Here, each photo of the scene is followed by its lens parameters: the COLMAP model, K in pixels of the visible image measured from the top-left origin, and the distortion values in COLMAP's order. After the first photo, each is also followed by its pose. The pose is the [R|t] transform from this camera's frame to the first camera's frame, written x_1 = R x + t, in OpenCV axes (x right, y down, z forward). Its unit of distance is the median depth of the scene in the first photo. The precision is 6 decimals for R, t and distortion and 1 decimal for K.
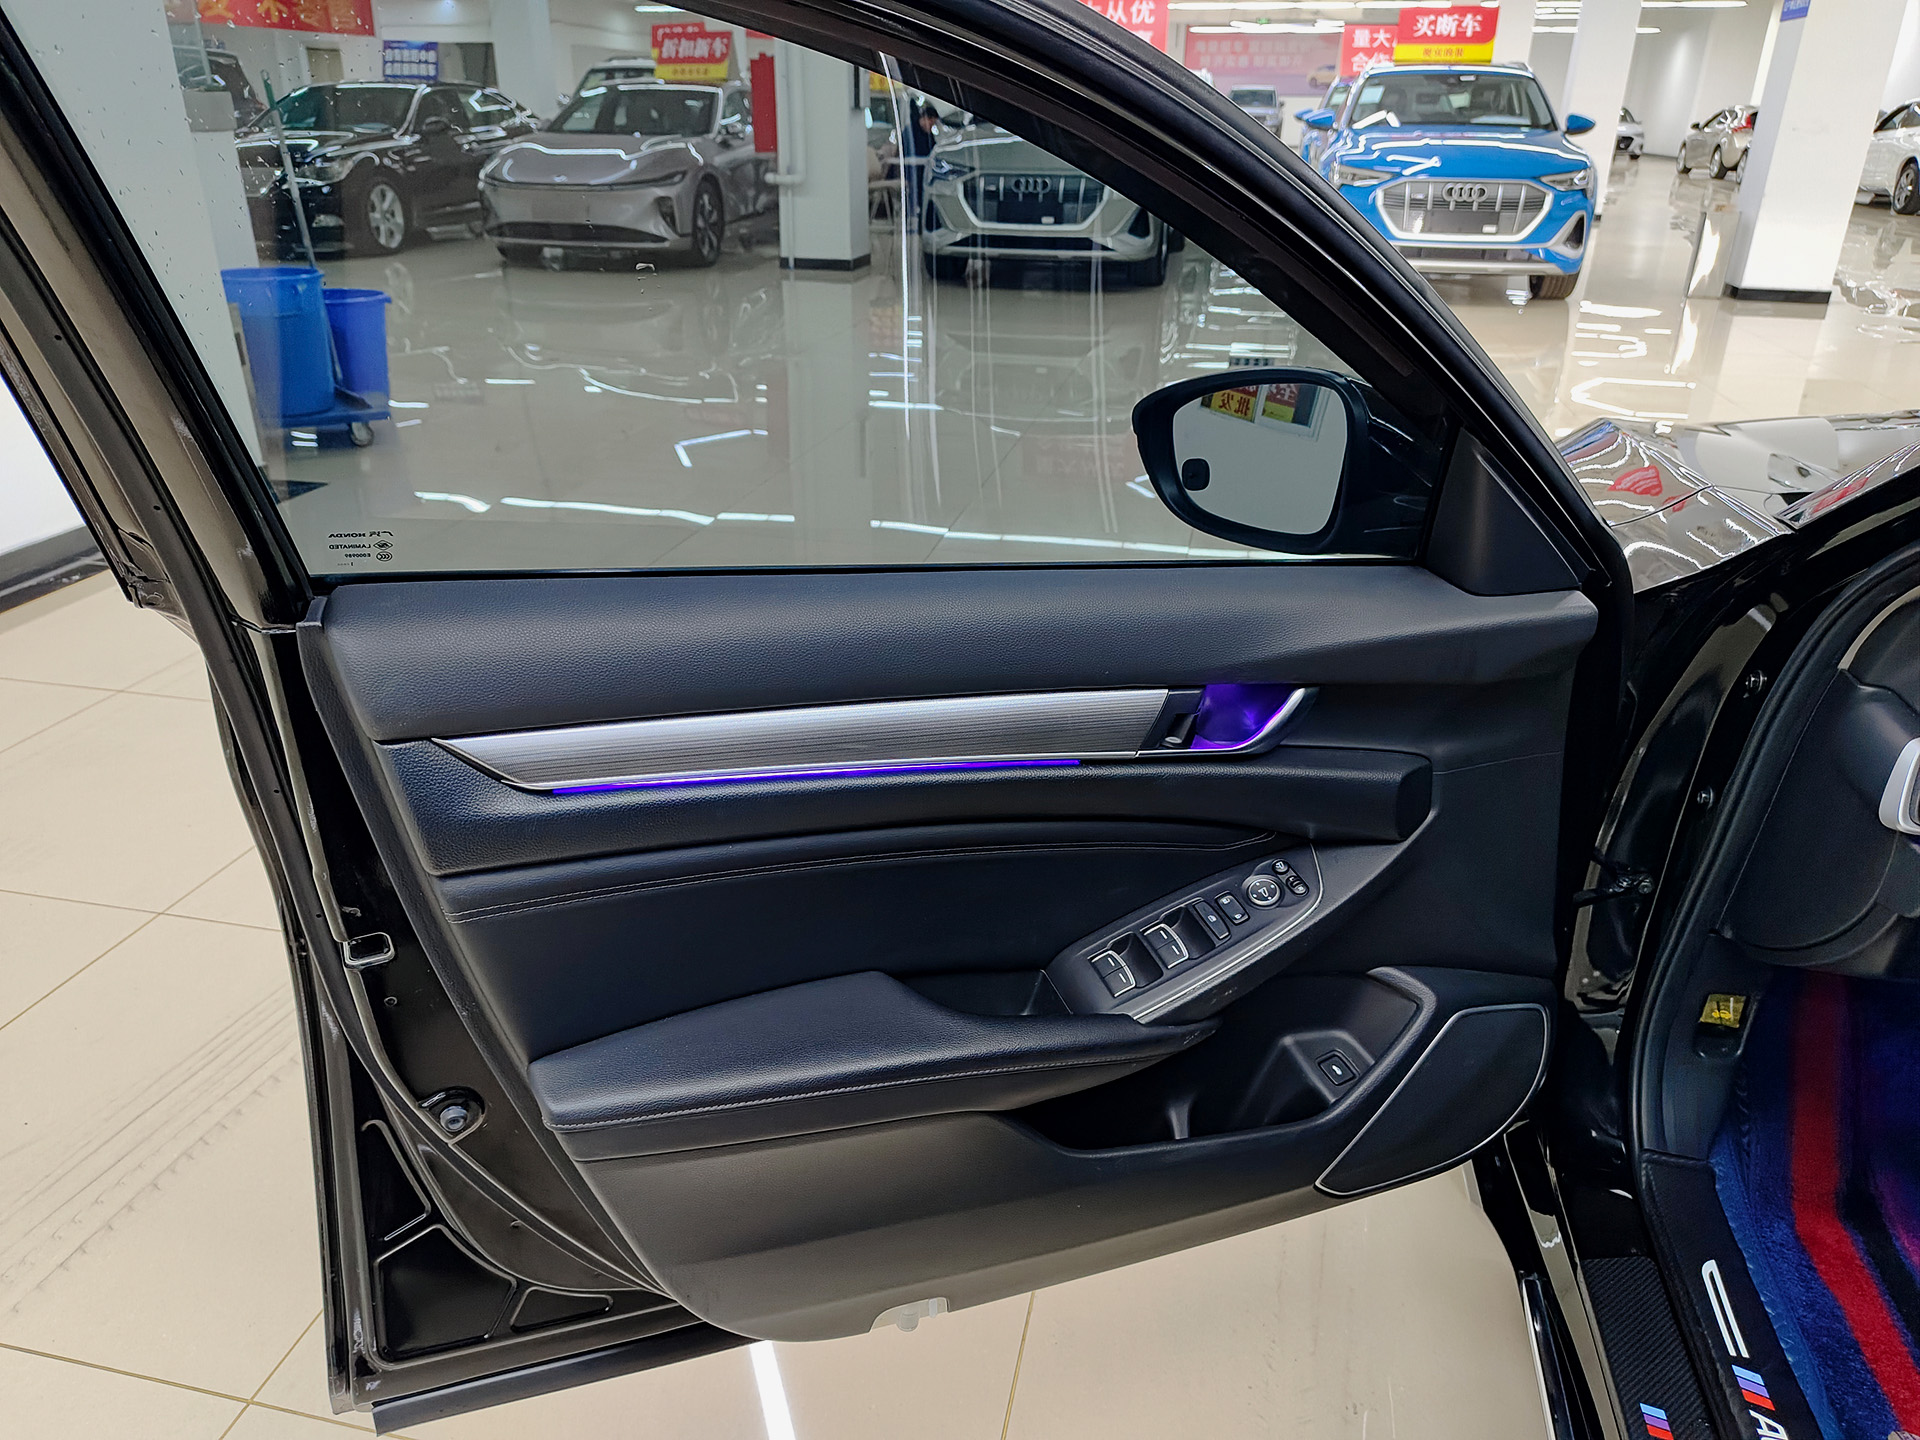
lens RADIAL K [[1329.2, 0, 970.6], [0, 1329.2, 755.0], [0, 0, 1]] dist [-0.002817, -0.004488]
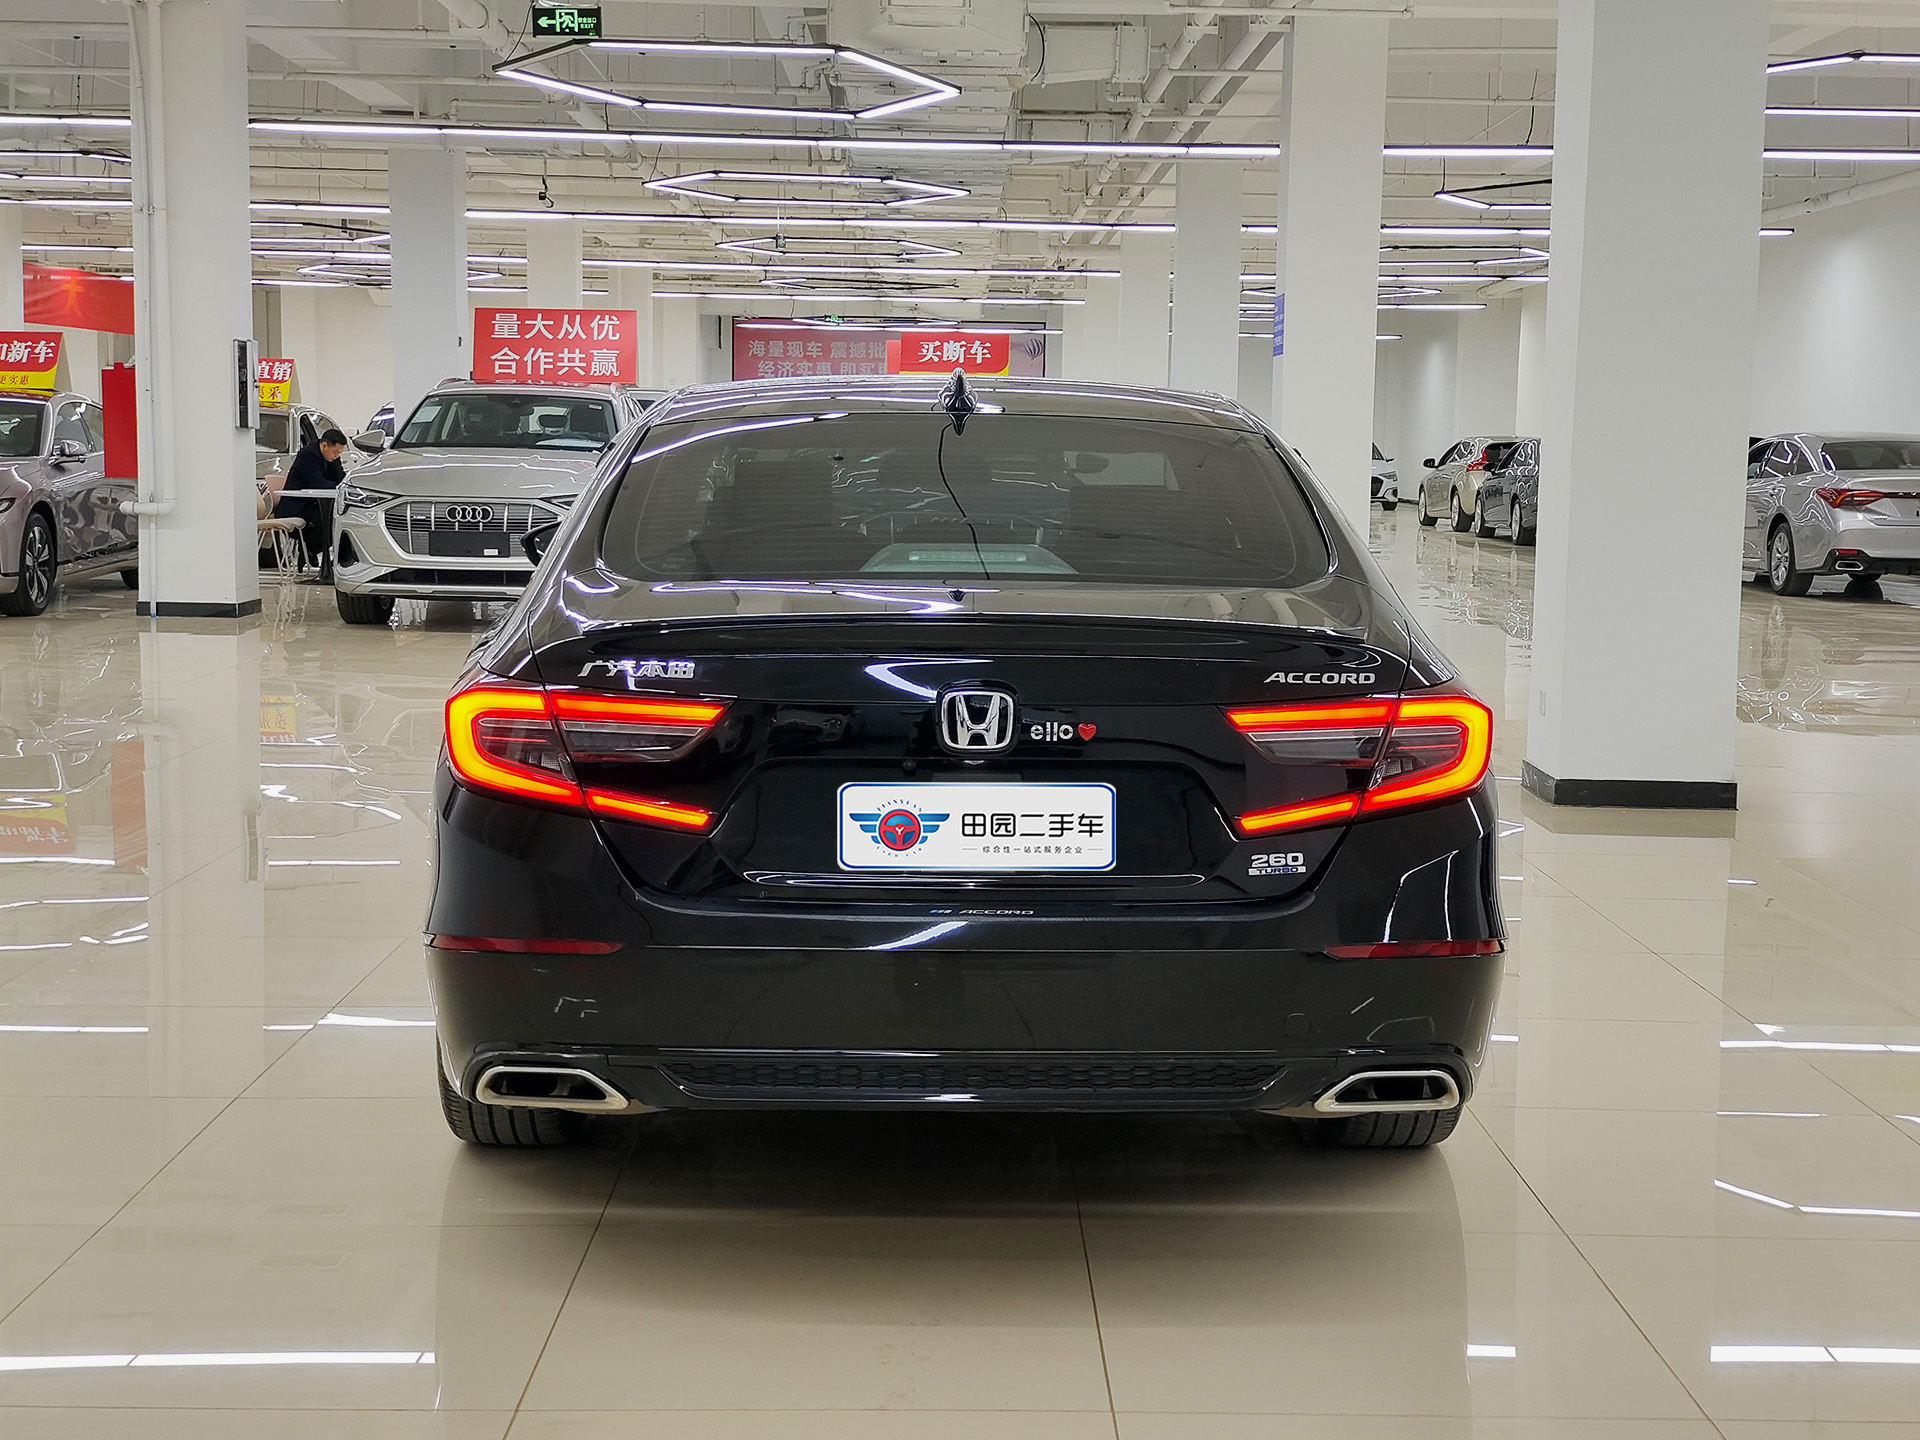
lens RADIAL K [[2281.1, 0, 968.3], [0, 2281.1, 704.2], [0, 0, 1]] dist [0.080646, 0.000000]
pose [[0.969765, -0.018328, 0.243350, -0.002773], [0.097567, 0.943132, -0.317778, 0.152544], [-0.223687, 0.331913, 0.916405, -0.312482]]
